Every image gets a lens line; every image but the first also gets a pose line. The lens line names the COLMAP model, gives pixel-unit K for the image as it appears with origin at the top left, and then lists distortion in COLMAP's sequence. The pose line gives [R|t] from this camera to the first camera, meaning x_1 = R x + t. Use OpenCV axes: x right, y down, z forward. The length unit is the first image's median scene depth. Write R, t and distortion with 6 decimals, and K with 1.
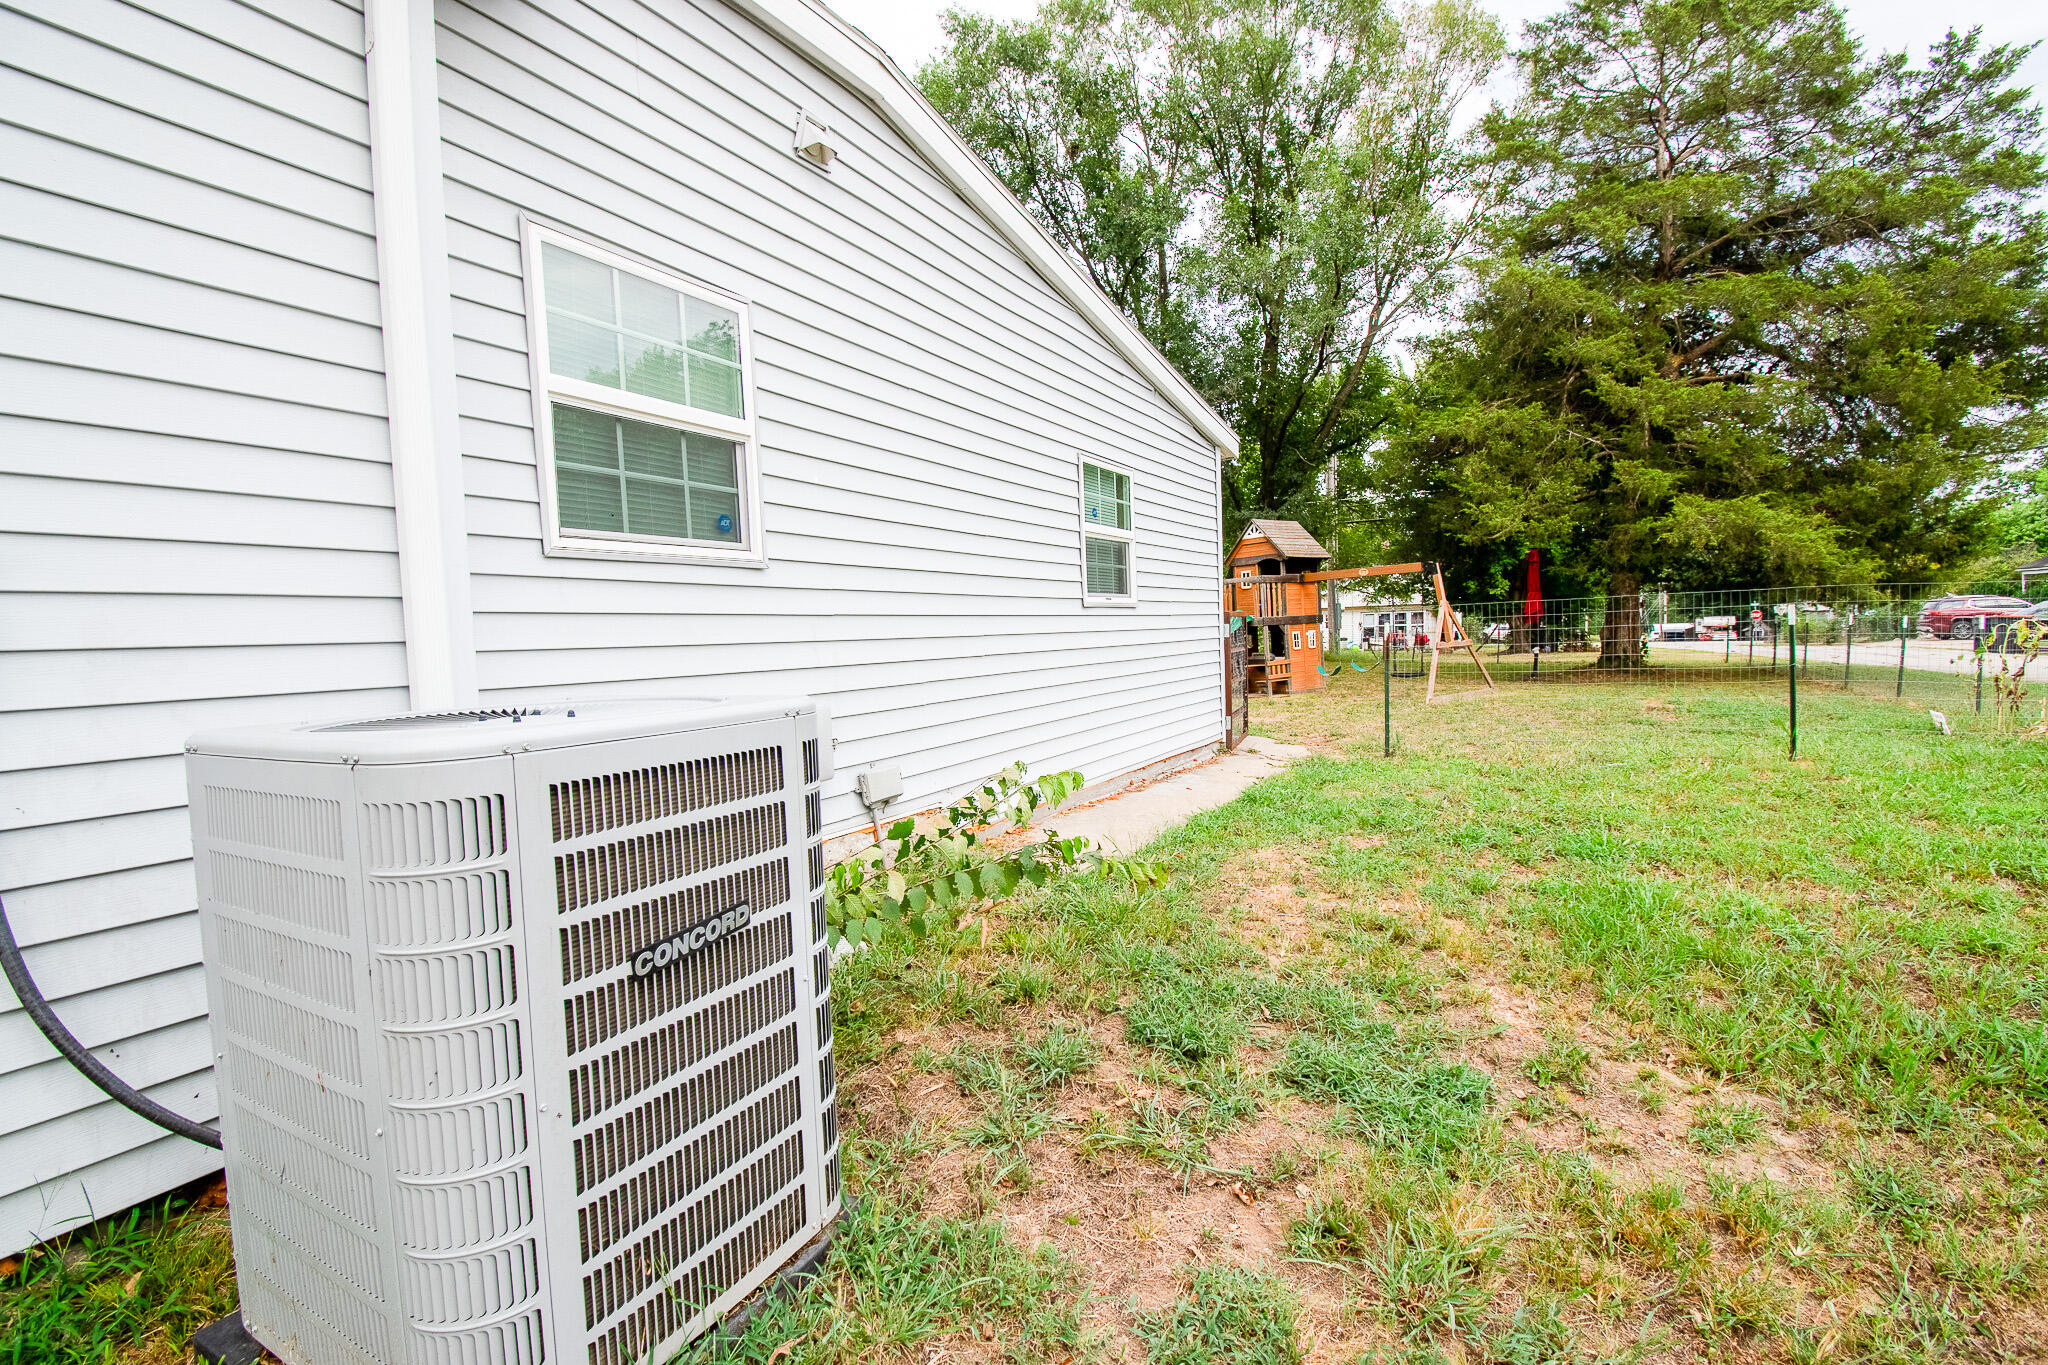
lens RADIAL K [[901.1, 0, 1024.0], [0, 901.1, 682.5], [0, 0, 1]] dist [0.000758, -0.000008]
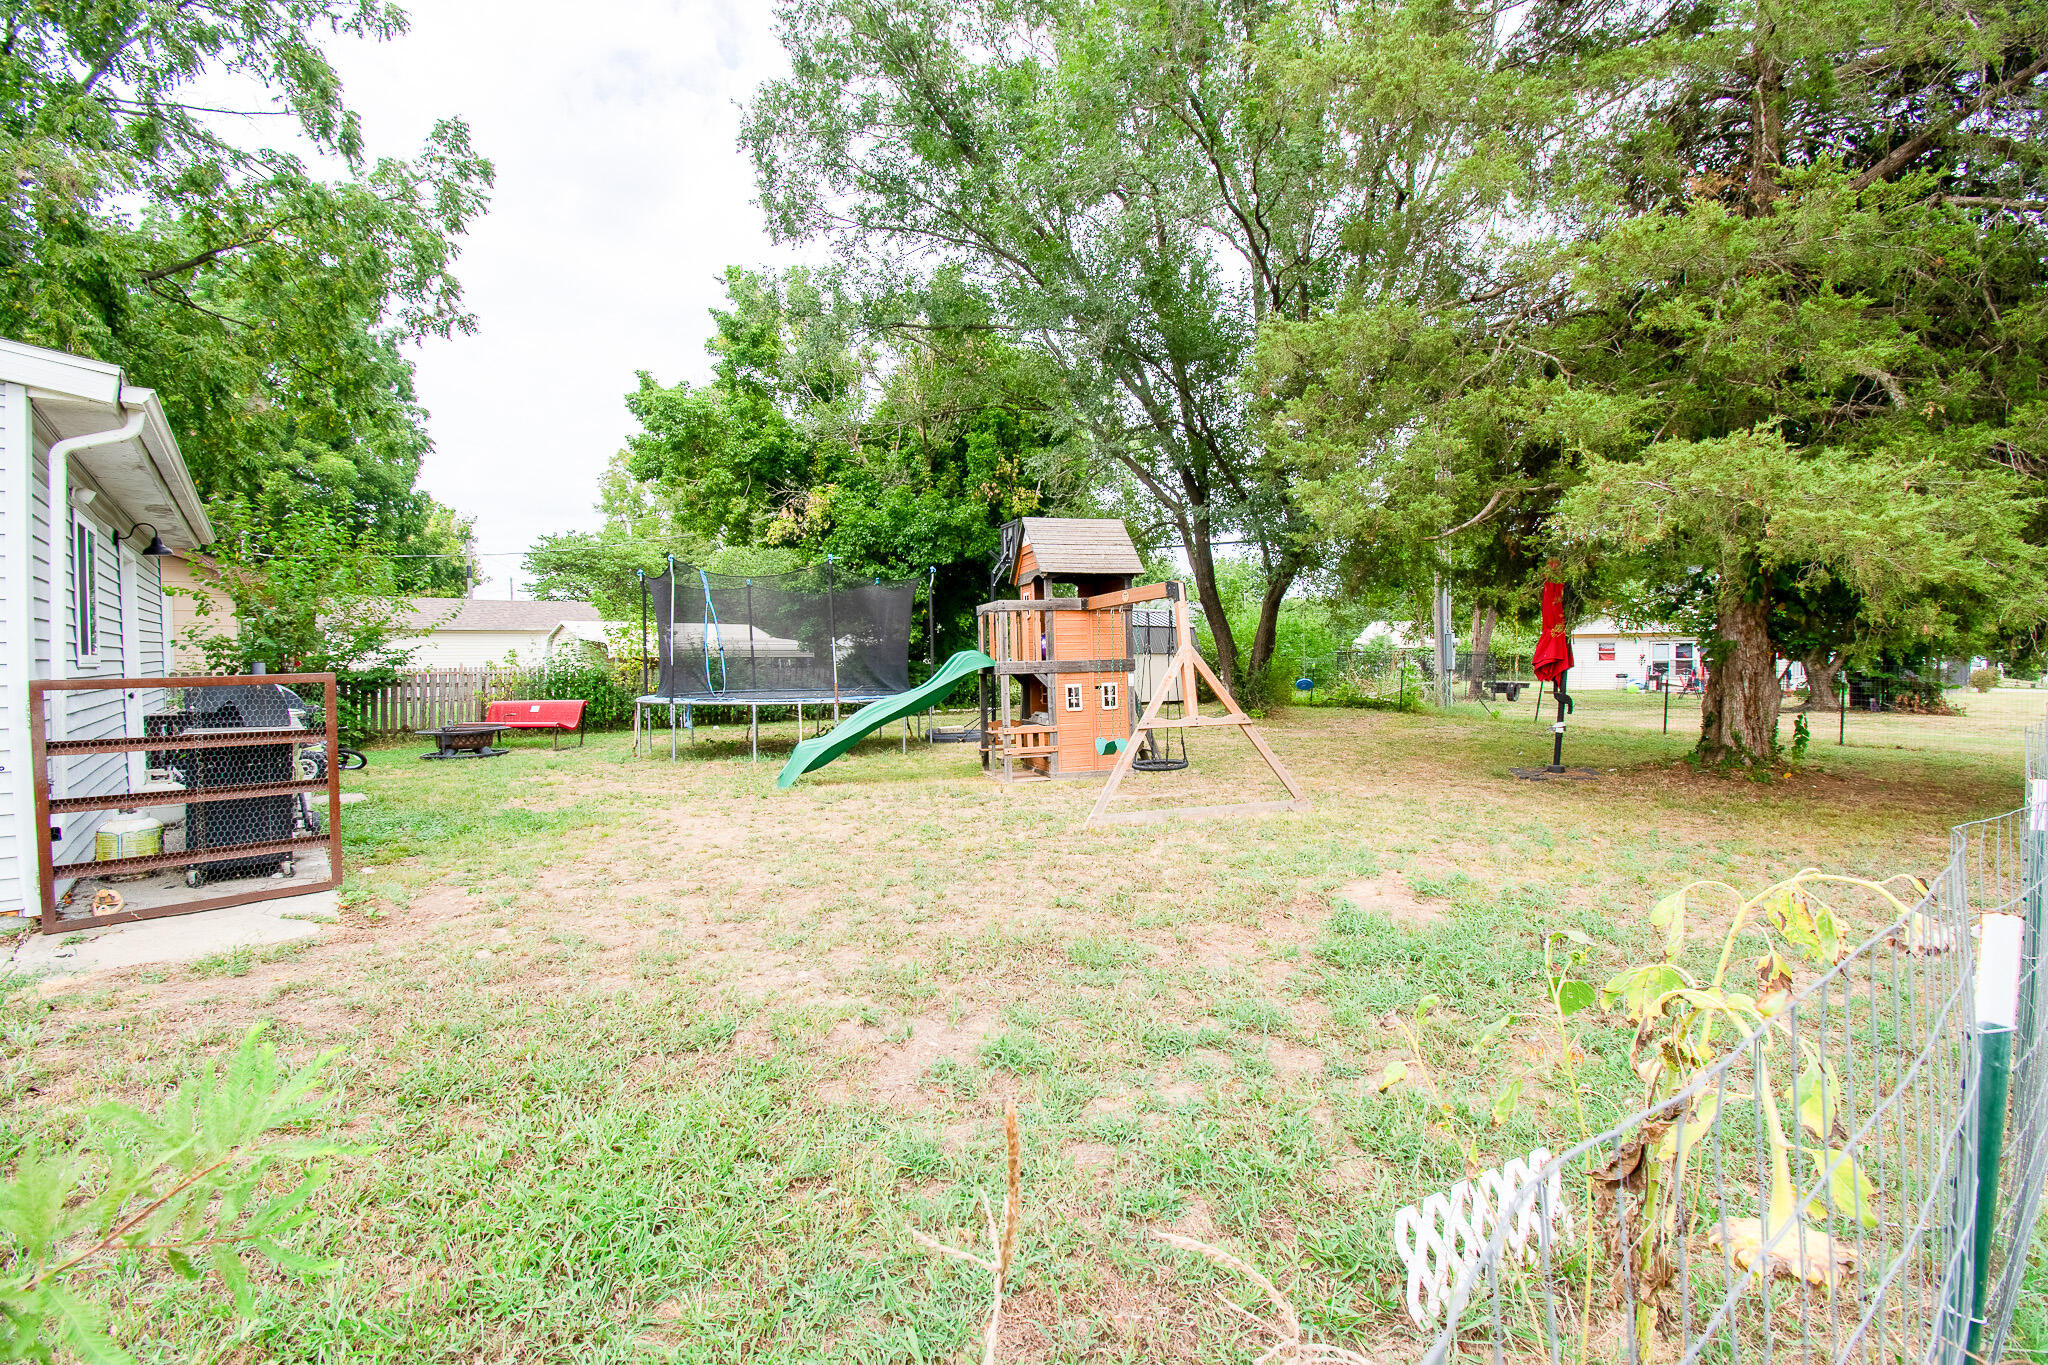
lens RADIAL K [[901.1, 0, 1024.0], [0, 901.1, 682.5], [0, 0, 1]] dist [0.000758, -0.000008]
pose [[0.935727, 0.037182, -0.350761, 0.494169], [-0.042392, 0.999075, -0.007182, -0.050212], [0.350169, 0.021589, 0.936438, 0.347496]]
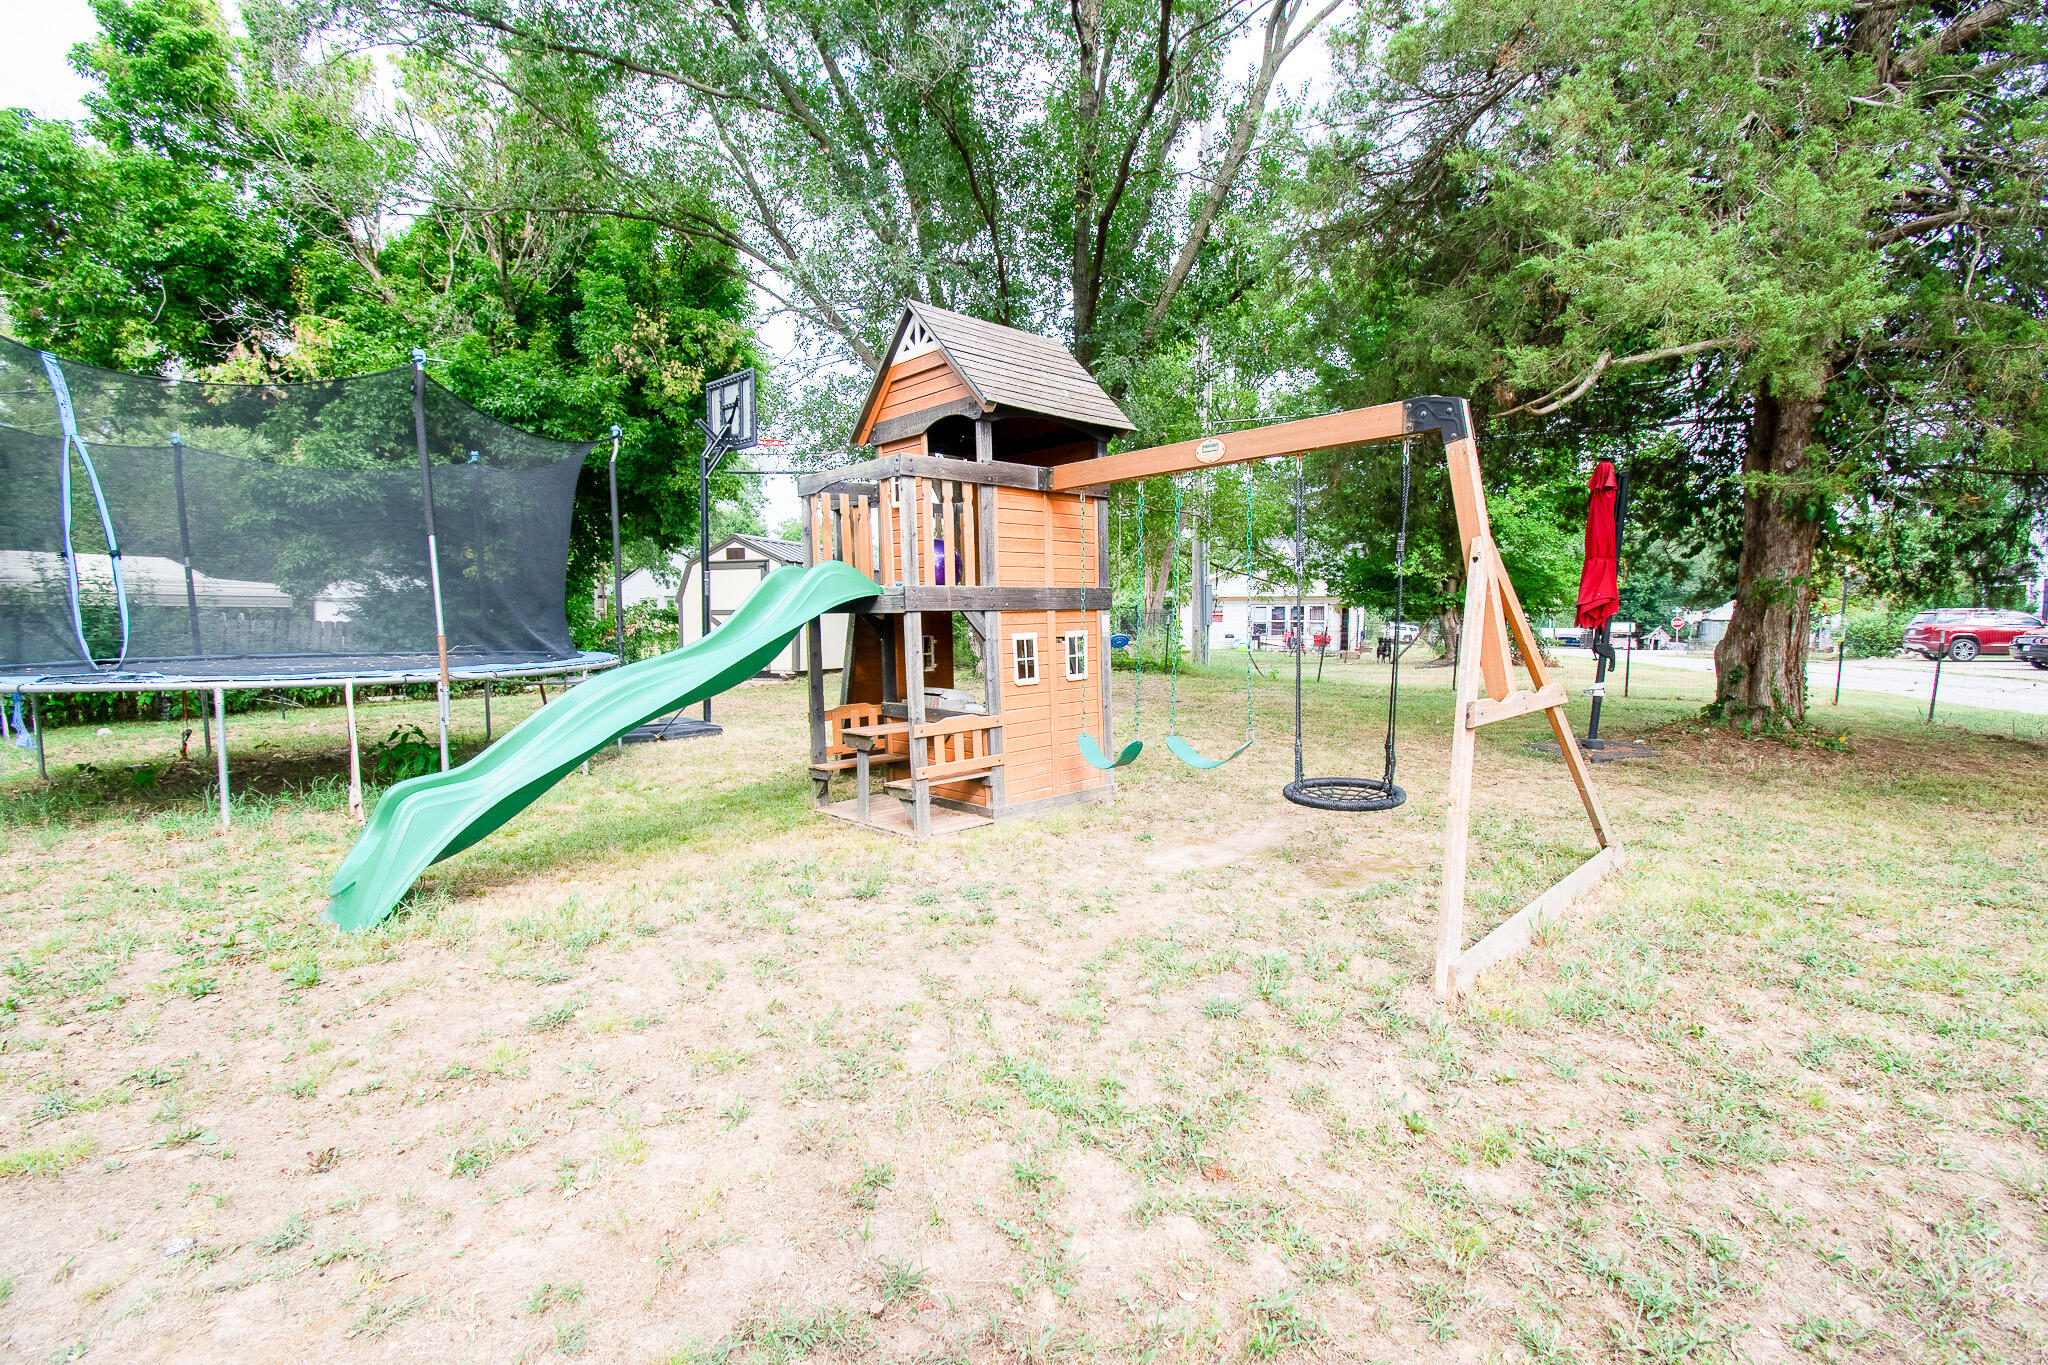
lens RADIAL K [[916.4, 0, 1024.0], [0, 916.4, 682.5], [0, 0, 1]] dist [0.002387, -0.015175]
pose [[0.993545, 0.024657, 0.110728, 0.256461], [-0.026369, 0.999554, 0.014023, -0.041300], [-0.110333, -0.016852, 0.993752, 0.633907]]
